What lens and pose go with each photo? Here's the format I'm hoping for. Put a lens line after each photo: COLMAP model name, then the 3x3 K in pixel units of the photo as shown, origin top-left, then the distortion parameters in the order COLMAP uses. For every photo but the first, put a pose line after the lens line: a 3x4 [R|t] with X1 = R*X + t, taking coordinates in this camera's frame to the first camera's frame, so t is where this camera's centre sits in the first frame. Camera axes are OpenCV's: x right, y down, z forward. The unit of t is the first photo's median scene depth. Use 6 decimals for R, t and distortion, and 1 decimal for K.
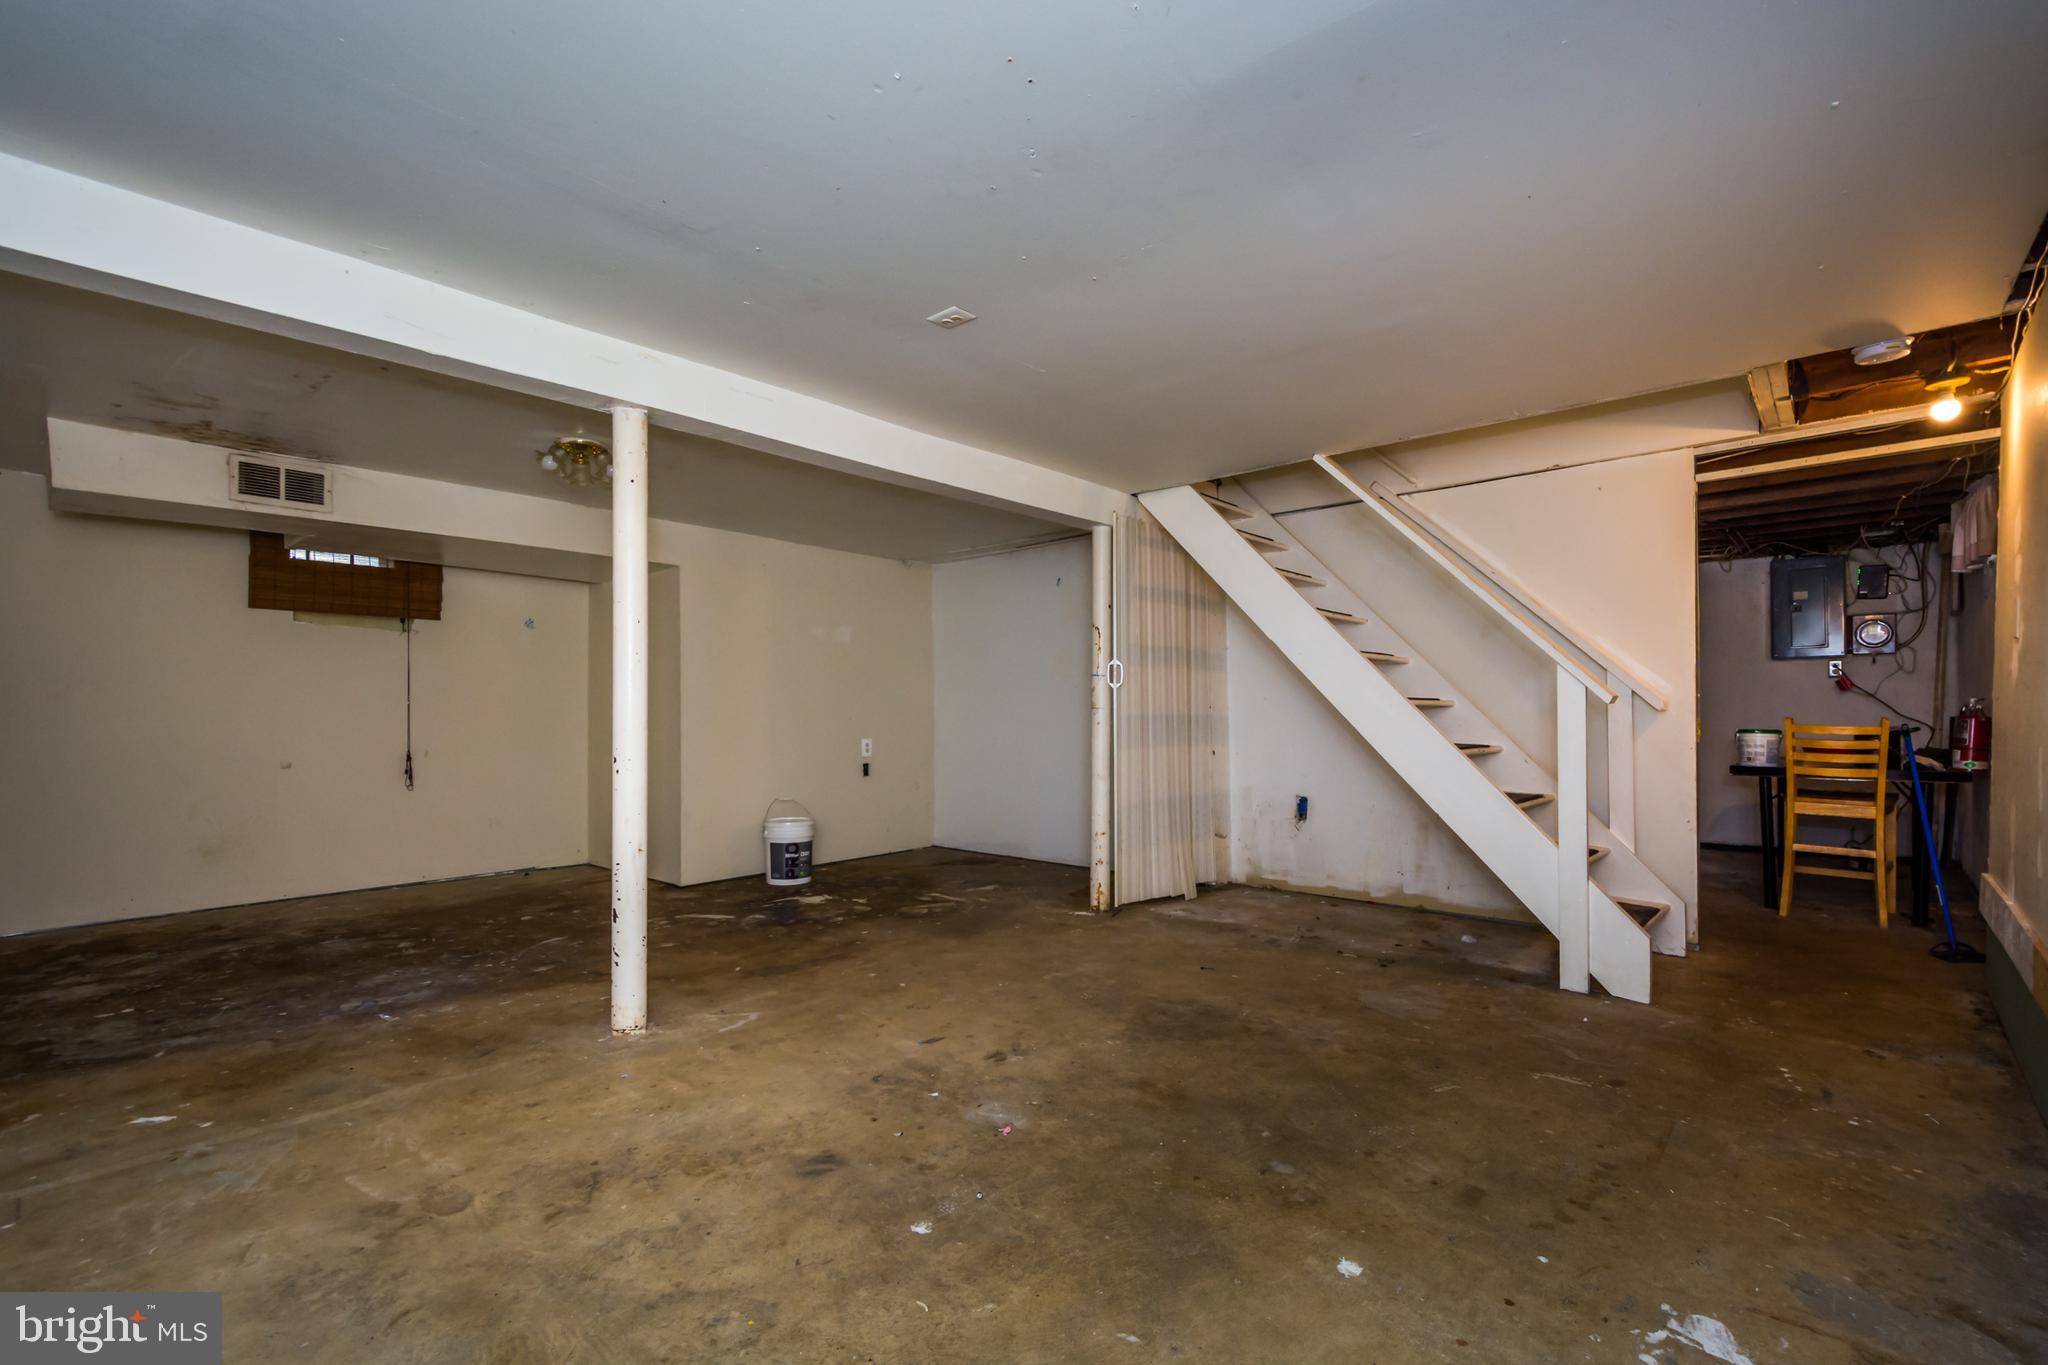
lens RADIAL K [[900.8, 0, 1024.0], [0, 900.8, 682.5], [0, 0, 1]] dist [0.014062, -0.003359]
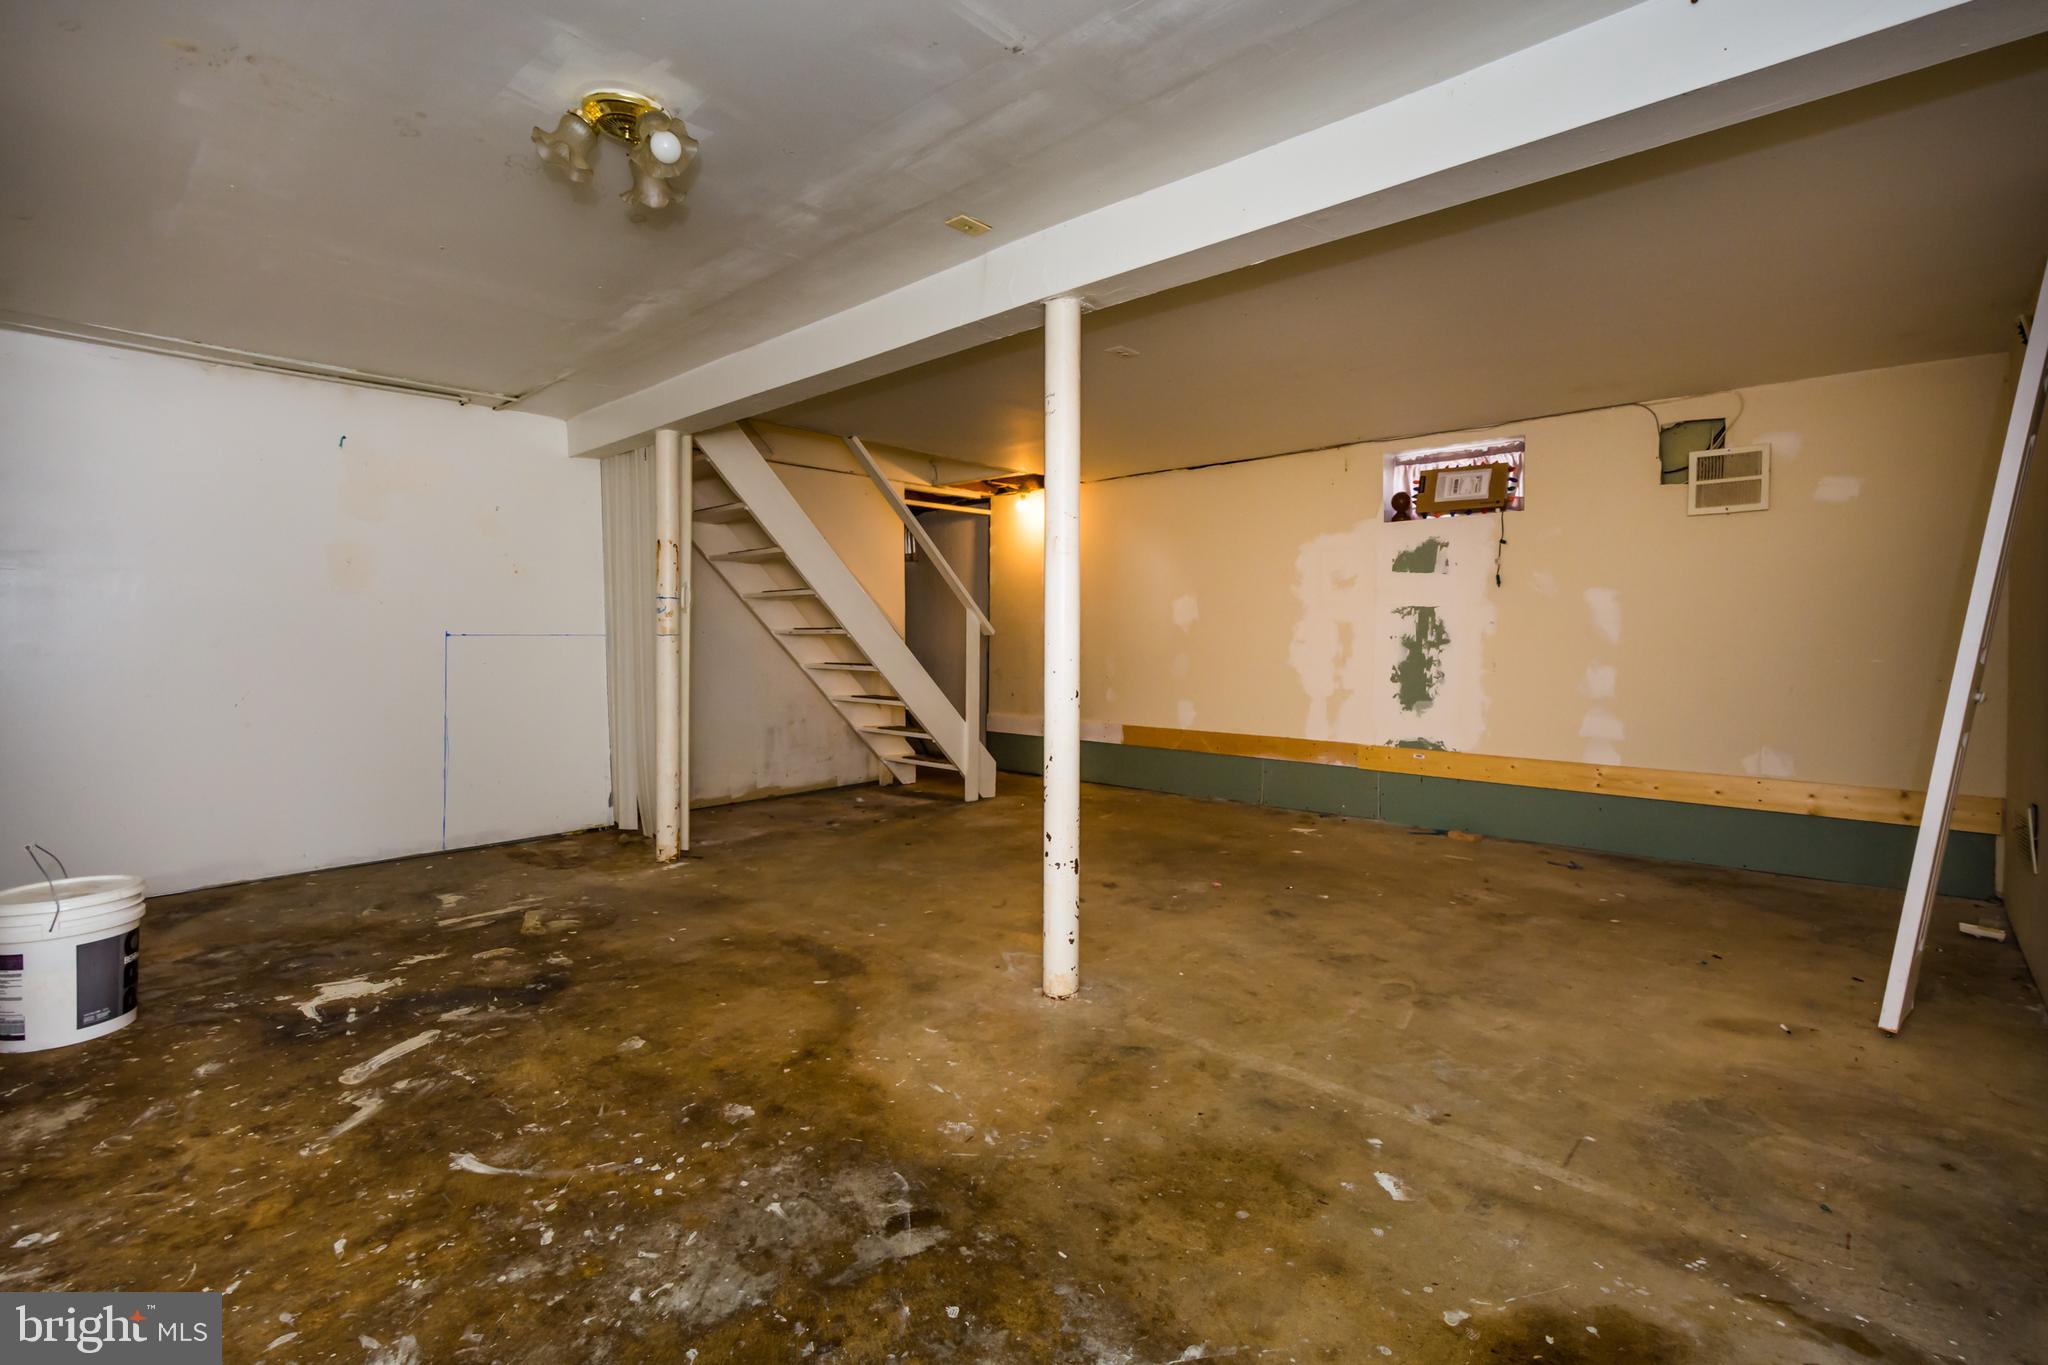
lens RADIAL K [[942.7, 0, 1031.8], [0, 942.7, 644.3], [0, 0, 1]] dist [0.014346, -0.006577]
pose [[-0.004982, -0.005374, 0.999973, -1.400144], [-0.035488, 0.999357, 0.005194, 0.032543], [-0.999358, -0.035461, -0.005170, 1.063243]]
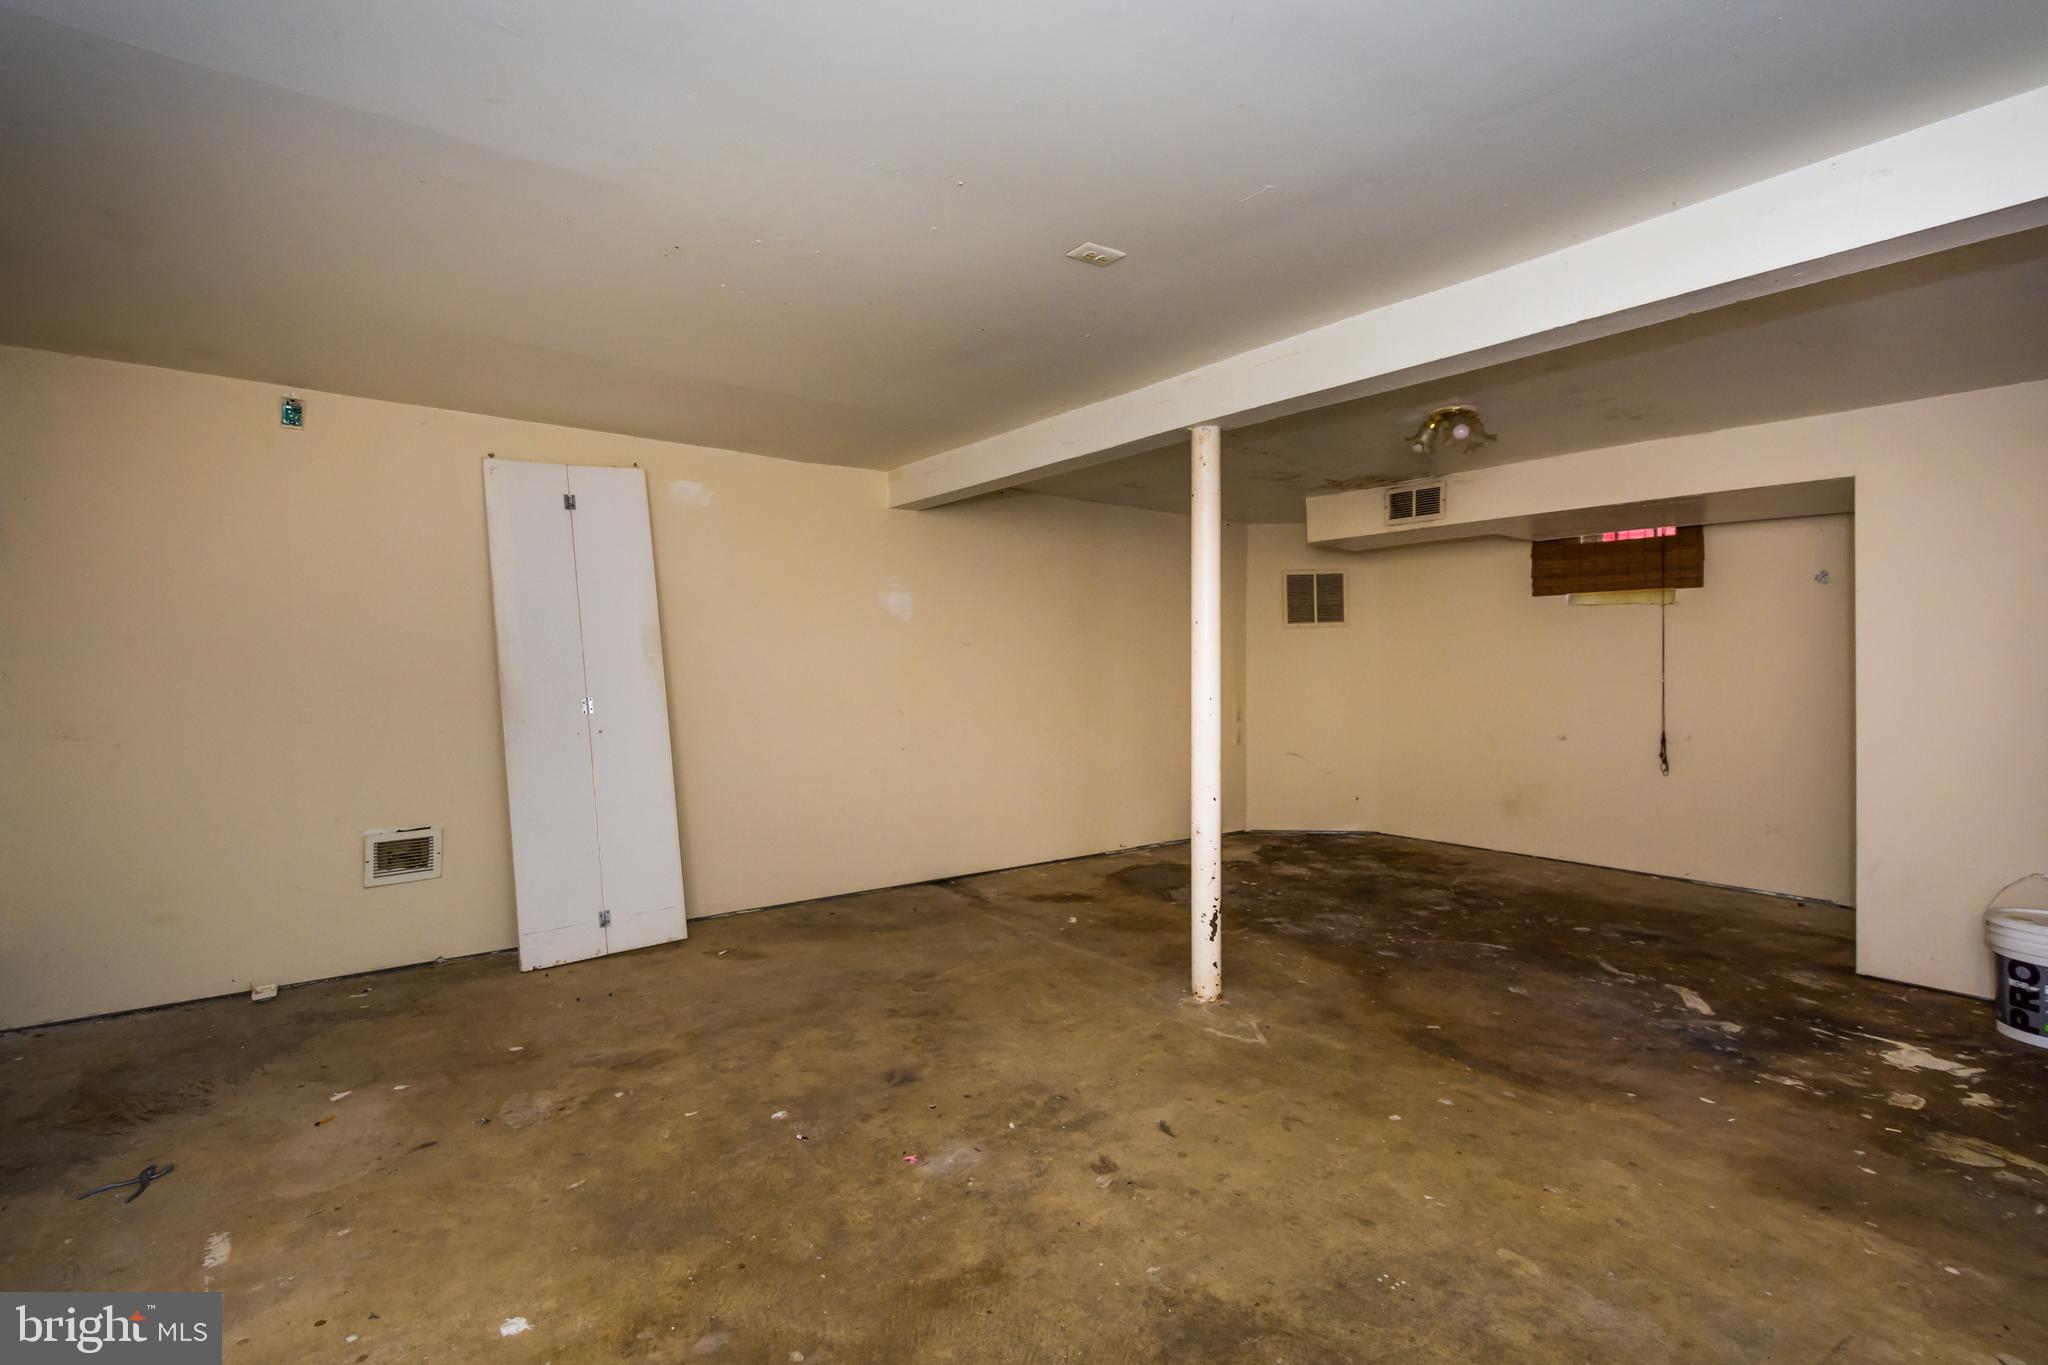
lens RADIAL K [[942.7, 0, 1031.8], [0, 942.7, 644.3], [0, 0, 1]] dist [0.014346, -0.006577]
pose [[-0.174438, -0.021193, -0.984440, 0.743620], [0.030070, 0.999187, -0.026839, -0.016411], [0.984209, -0.034284, -0.173659, 1.021229]]
